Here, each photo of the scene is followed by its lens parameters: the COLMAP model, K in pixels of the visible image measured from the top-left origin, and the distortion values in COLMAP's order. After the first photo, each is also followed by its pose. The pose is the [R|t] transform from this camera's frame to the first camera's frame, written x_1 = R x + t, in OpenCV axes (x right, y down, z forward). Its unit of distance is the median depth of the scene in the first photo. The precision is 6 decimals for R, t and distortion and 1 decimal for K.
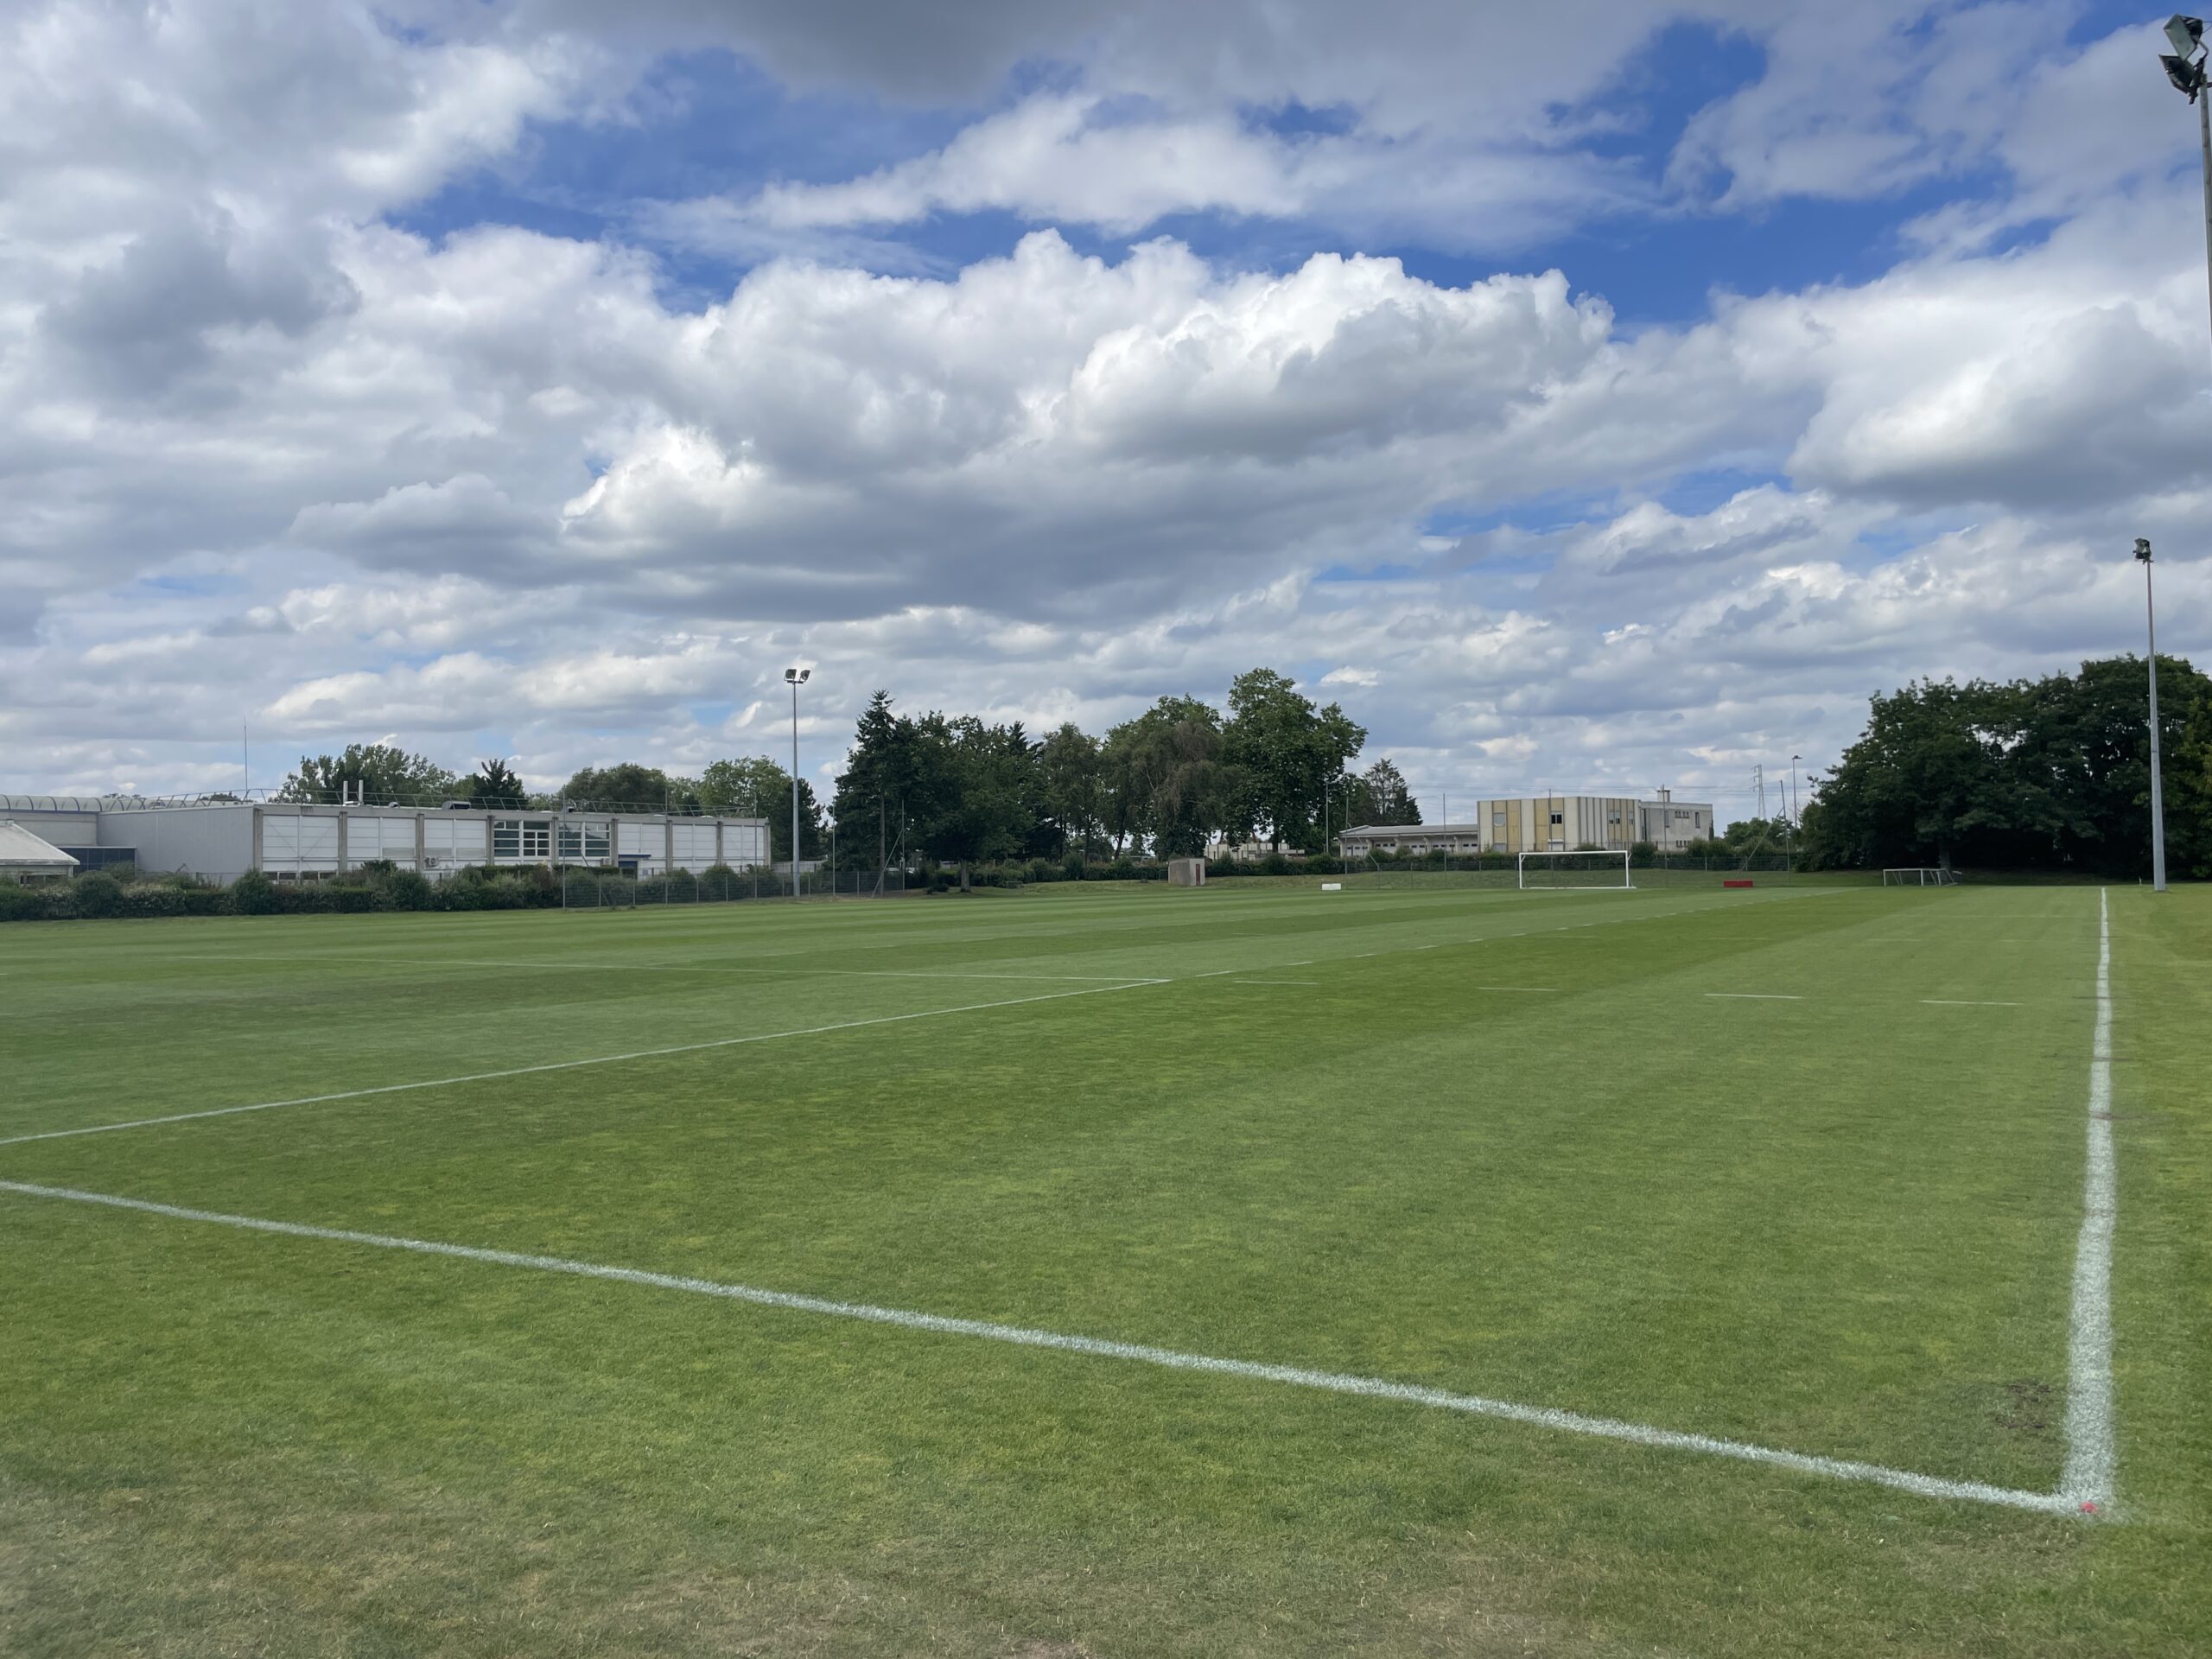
lens RADIAL K [[1636.8, 0, 1106.0], [0, 1636.8, 829.5], [0, 0, 1]] dist [0.019539, -0.003723]
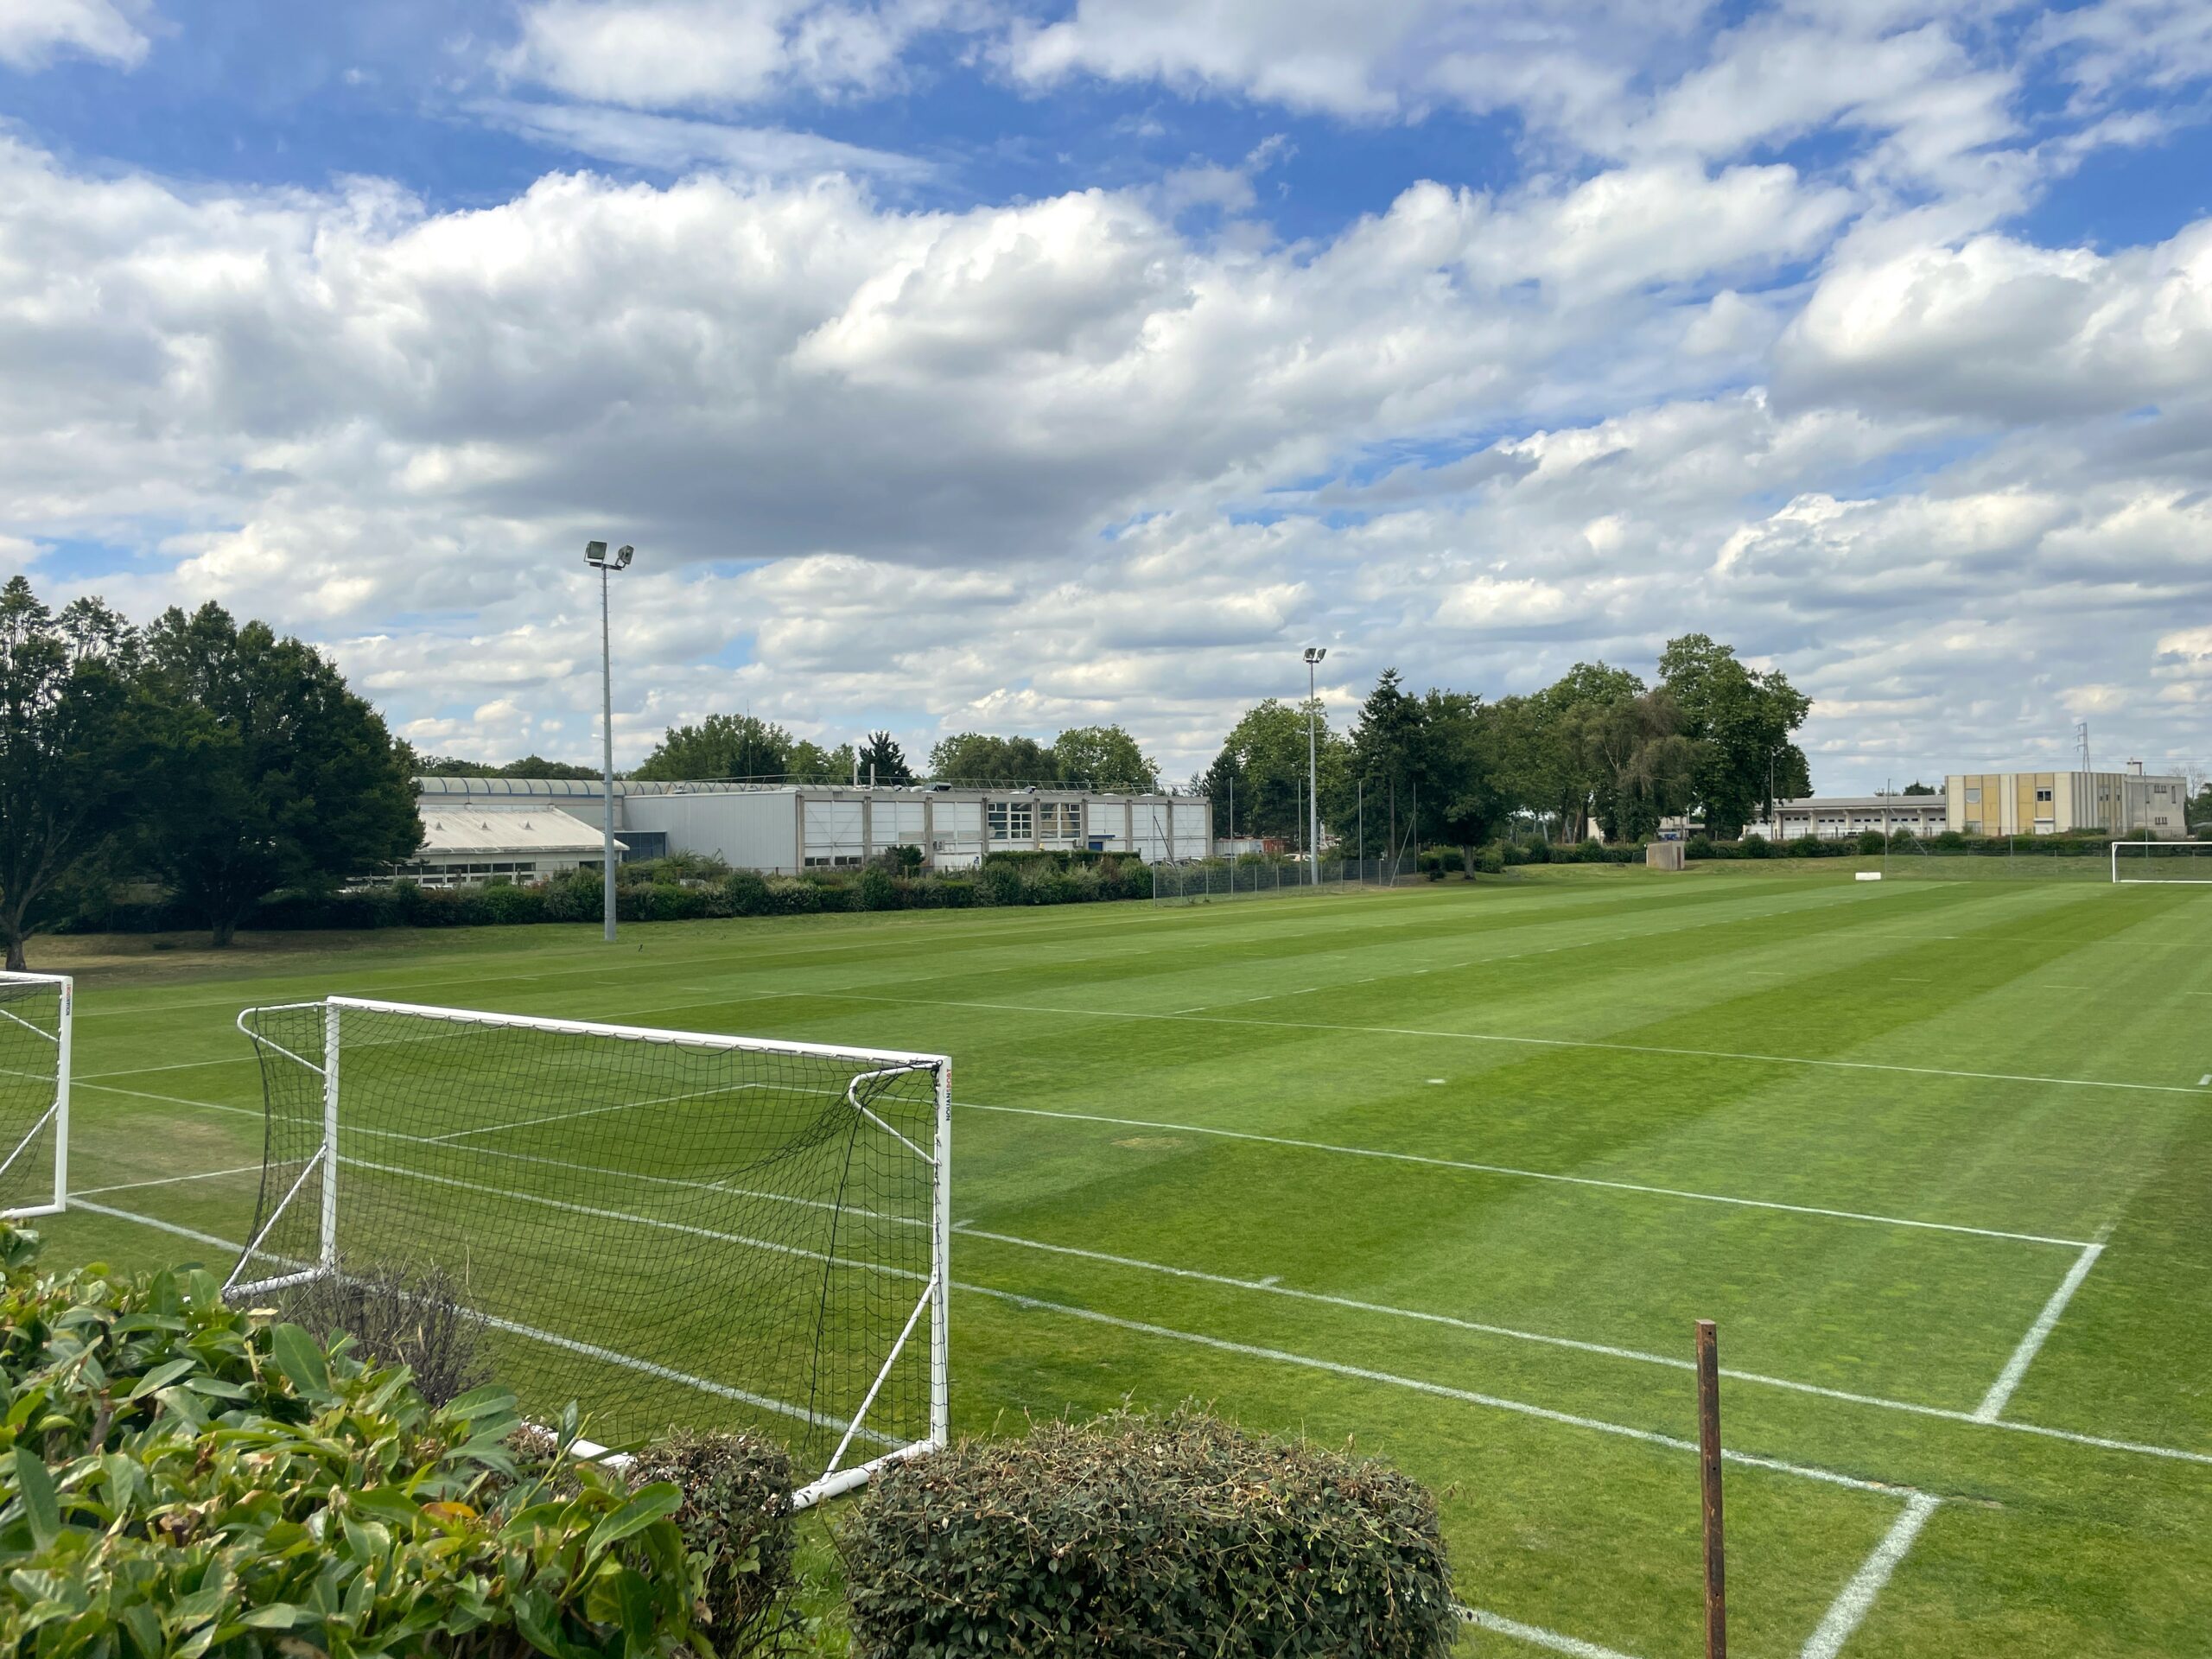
lens RADIAL K [[1636.8, 0, 1106.0], [0, 1636.8, 829.5], [0, 0, 1]] dist [0.019539, -0.003723]
pose [[0.993976, 0.004059, -0.109523, -0.186051], [-0.000931, 0.999591, 0.028593, -0.017028], [0.109594, -0.028318, 0.993573, 0.027263]]
